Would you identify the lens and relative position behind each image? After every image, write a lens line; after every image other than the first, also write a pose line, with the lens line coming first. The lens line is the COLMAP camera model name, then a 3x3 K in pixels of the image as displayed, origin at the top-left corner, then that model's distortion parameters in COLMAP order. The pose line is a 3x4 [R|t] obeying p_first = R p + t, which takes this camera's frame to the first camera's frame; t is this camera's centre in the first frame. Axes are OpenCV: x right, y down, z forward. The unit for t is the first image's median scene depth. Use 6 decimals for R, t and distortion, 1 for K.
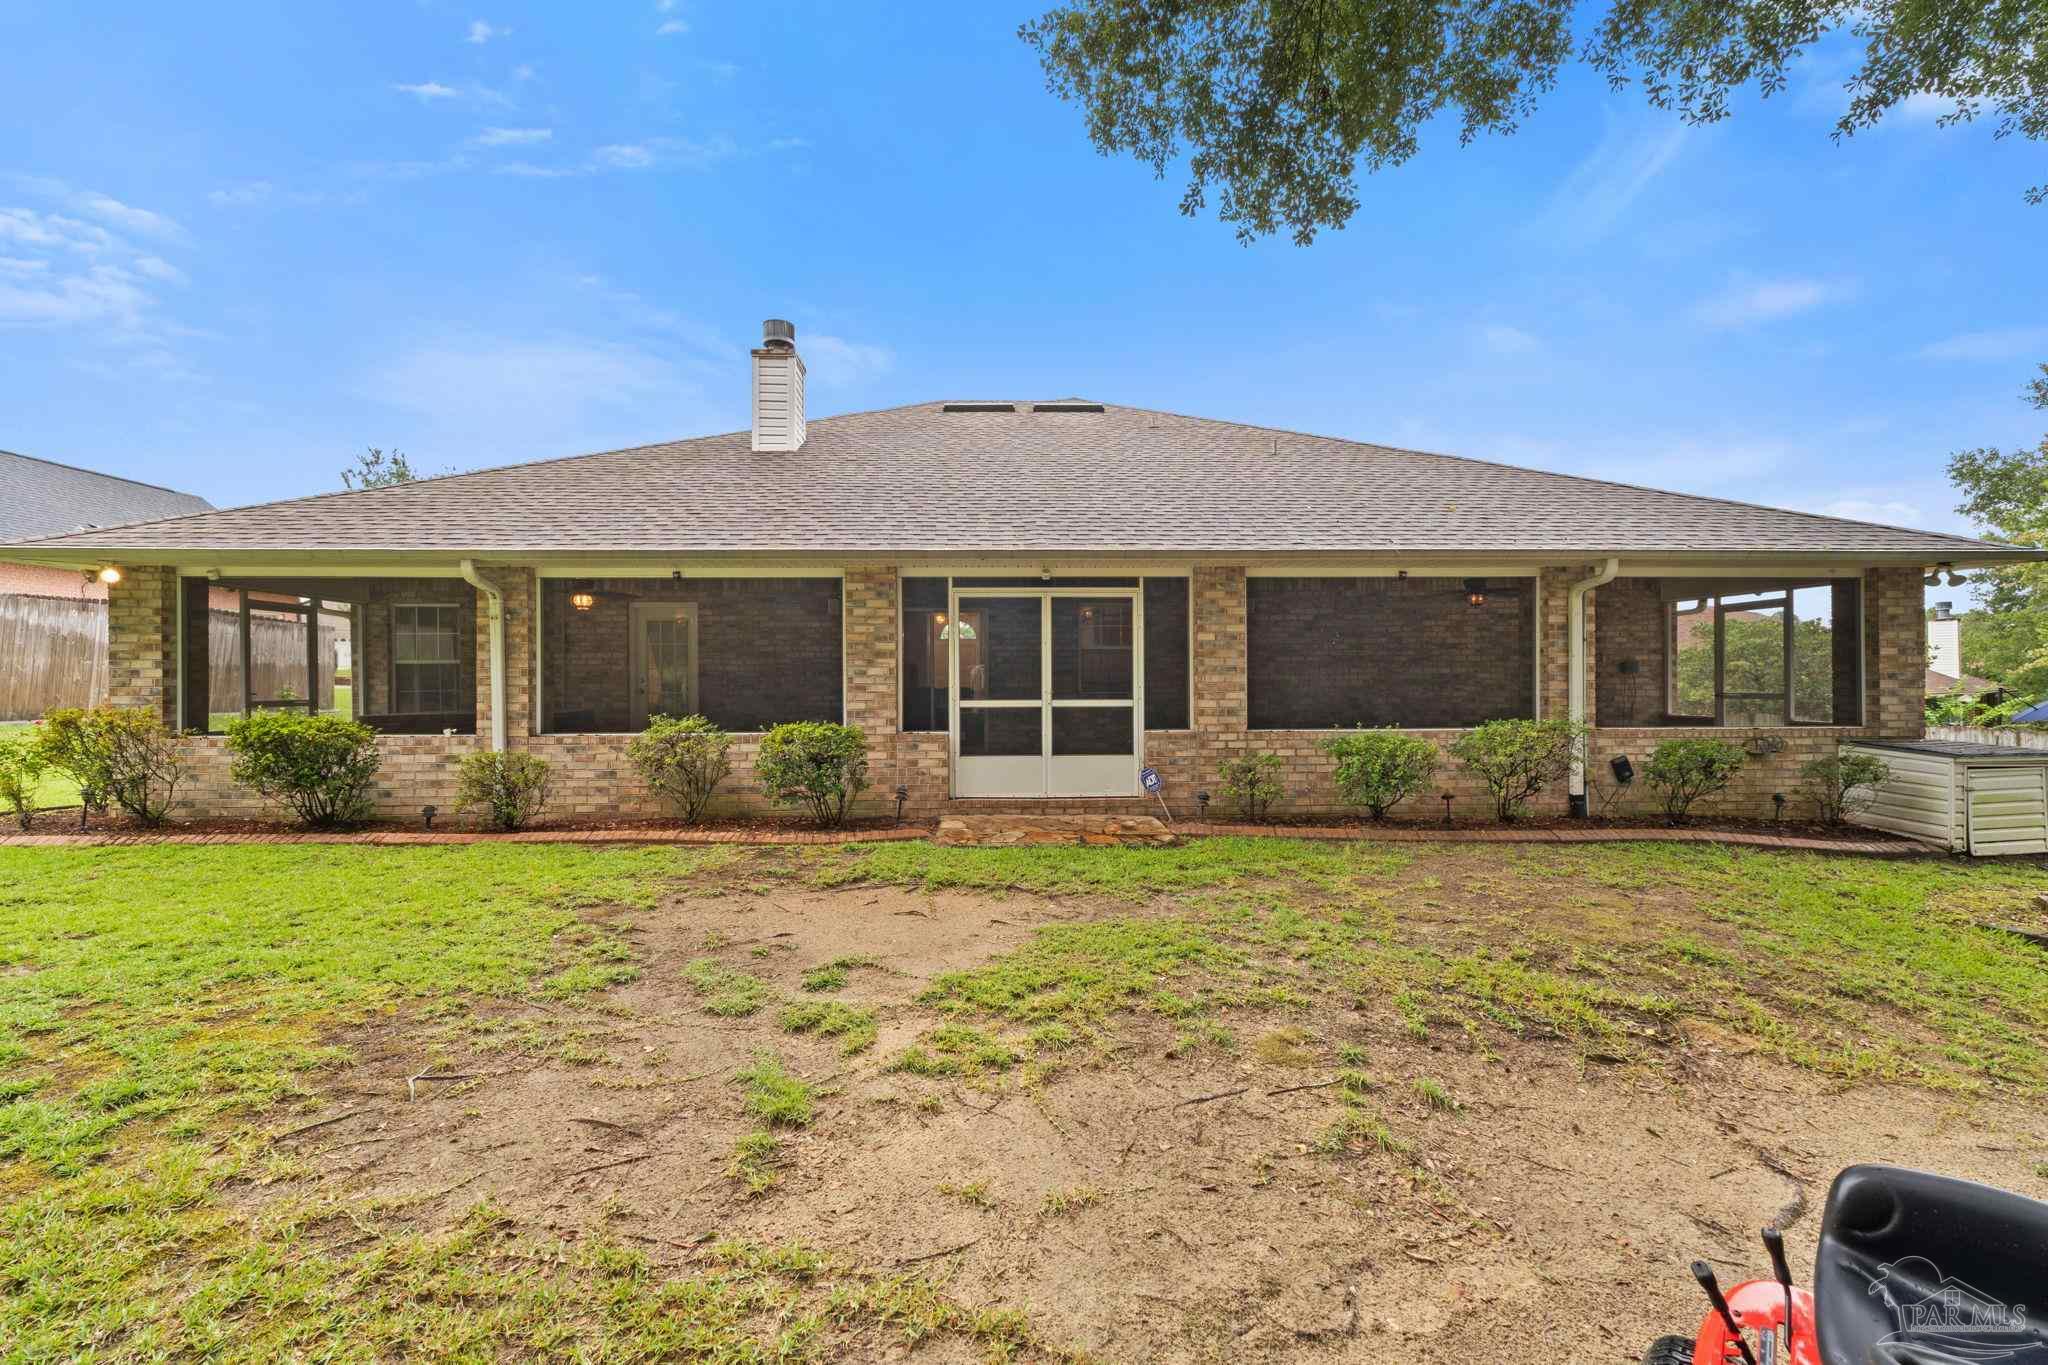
lens RADIAL K [[876.6, 0, 1019.5], [0, 876.6, 674.6], [0, 0, 1]] dist [-0.000998, -0.000001]
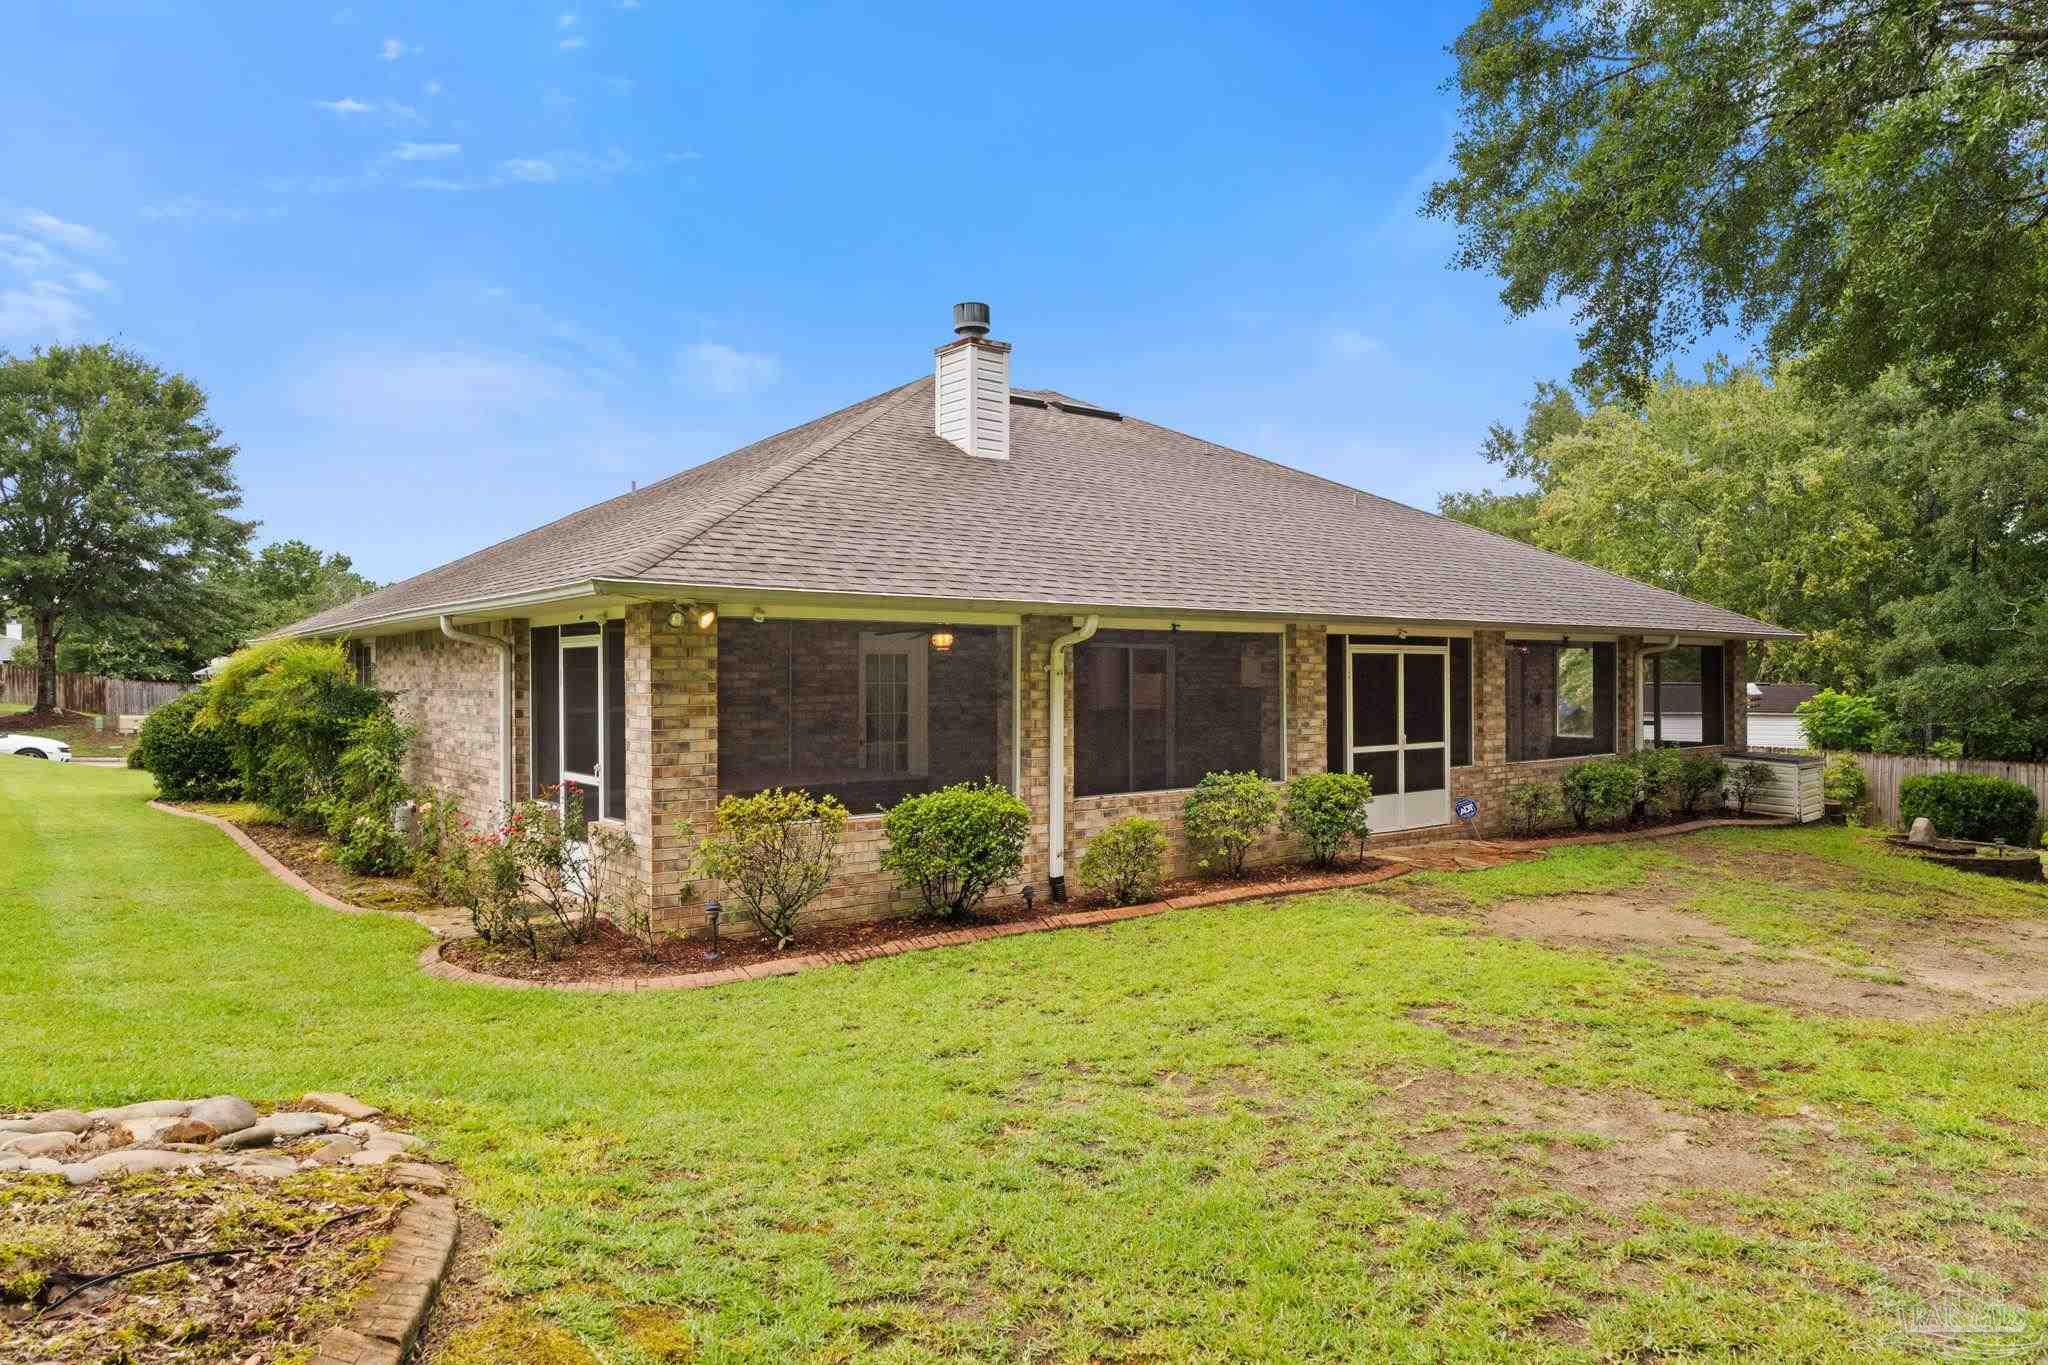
lens RADIAL K [[1252.2, 0, 1024.0], [0, 1252.2, 682.5], [0, 0, 1]] dist [0.017169, 0.000508]
pose [[0.811319, -0.005474, 0.584578, -1.313187], [0.039661, 0.998168, -0.045698, 0.003880], [-0.583256, 0.060261, 0.810050, -0.030630]]
